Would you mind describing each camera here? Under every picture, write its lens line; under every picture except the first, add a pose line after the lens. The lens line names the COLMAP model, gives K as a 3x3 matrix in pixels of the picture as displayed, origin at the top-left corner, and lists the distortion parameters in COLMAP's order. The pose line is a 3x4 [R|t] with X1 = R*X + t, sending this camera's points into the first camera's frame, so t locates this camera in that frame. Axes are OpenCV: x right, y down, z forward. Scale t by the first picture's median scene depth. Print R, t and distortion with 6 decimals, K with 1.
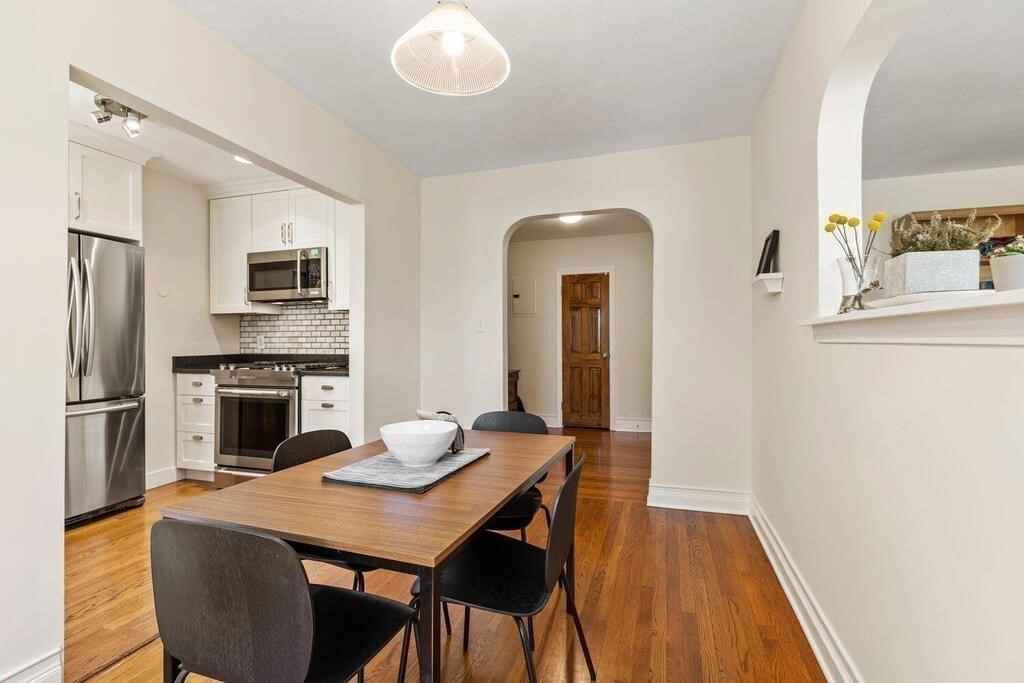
lens RADIAL K [[467.3, 0, 505.7], [0, 467.3, 335.9], [0, 0, 1]] dist [0.011935, -0.005048]
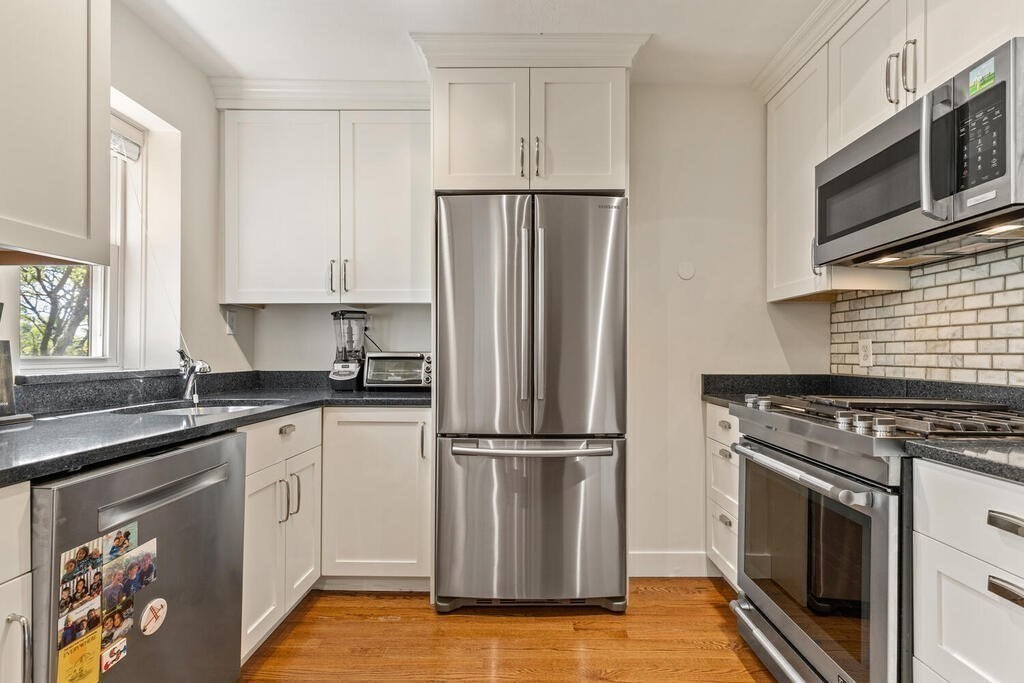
lens RADIAL K [[467.3, 0, 521.2], [0, 467.3, 352.2], [0, 0, 1]] dist [0.011935, -0.005048]
pose [[0.306323, 0.002919, -0.951923, -0.191519], [0.005037, 0.999976, 0.004687, 0.010316], [0.951914, -0.006231, 0.306301, 0.582406]]
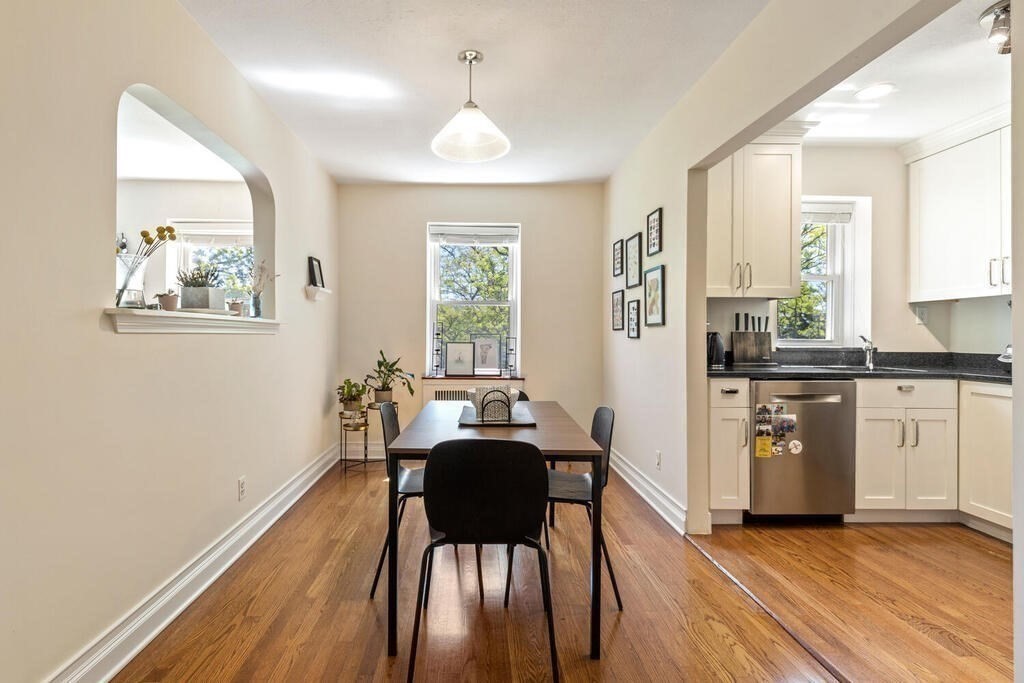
lens RADIAL K [[489.0, 0, 482.6], [0, 489.0, 332.3], [0, 0, 1]] dist [0.002397, -0.000072]
pose [[-0.940199, -0.002515, -0.340616, 0.152944], [0.001851, 0.999920, -0.012491, 0.011838], [0.340620, -0.012374, -0.940120, 0.988215]]
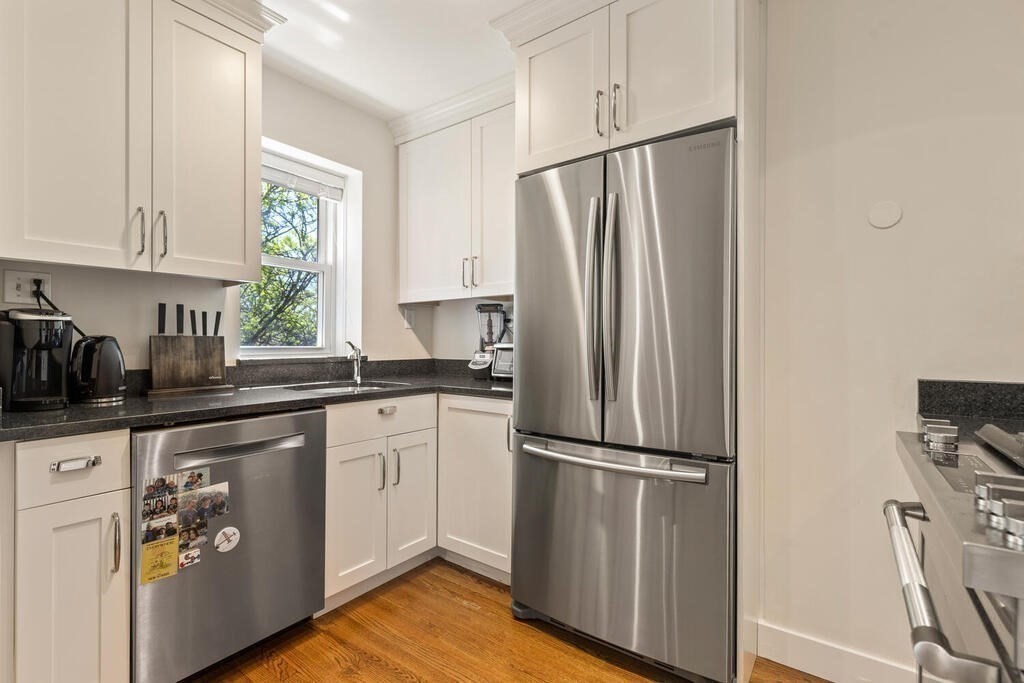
lens RADIAL K [[467.3, 0, 499.9], [0, 467.3, 340.6], [0, 0, 1]] dist [0.011935, -0.005048]
pose [[-0.323563, 0.001374, -0.946206, -0.239753], [0.008791, 0.999960, -0.001555, 0.009705], [0.946166, -0.008821, -0.323562, 0.803500]]
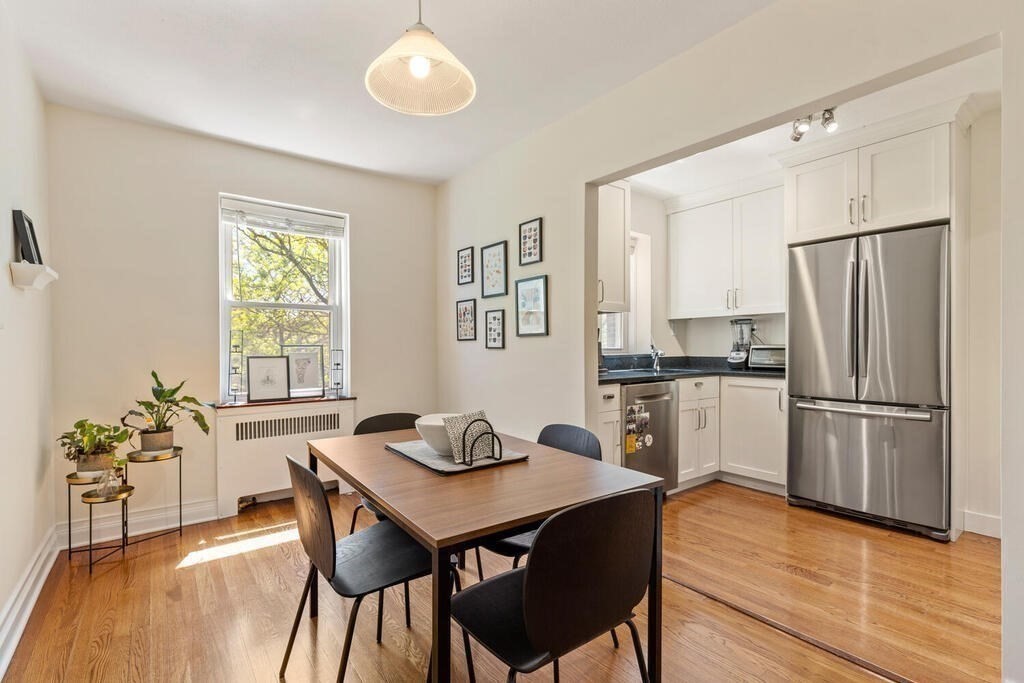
lens RADIAL K [[462.9, 0, 506.6], [0, 462.9, 347.3], [0, 0, 1]] dist [0.005249, -0.001908]
pose [[-0.559188, 0.008490, -0.828997, 0.270454], [0.013925, 0.999903, 0.000847, 0.008824], [0.828924, -0.011070, -0.559252, 0.702368]]
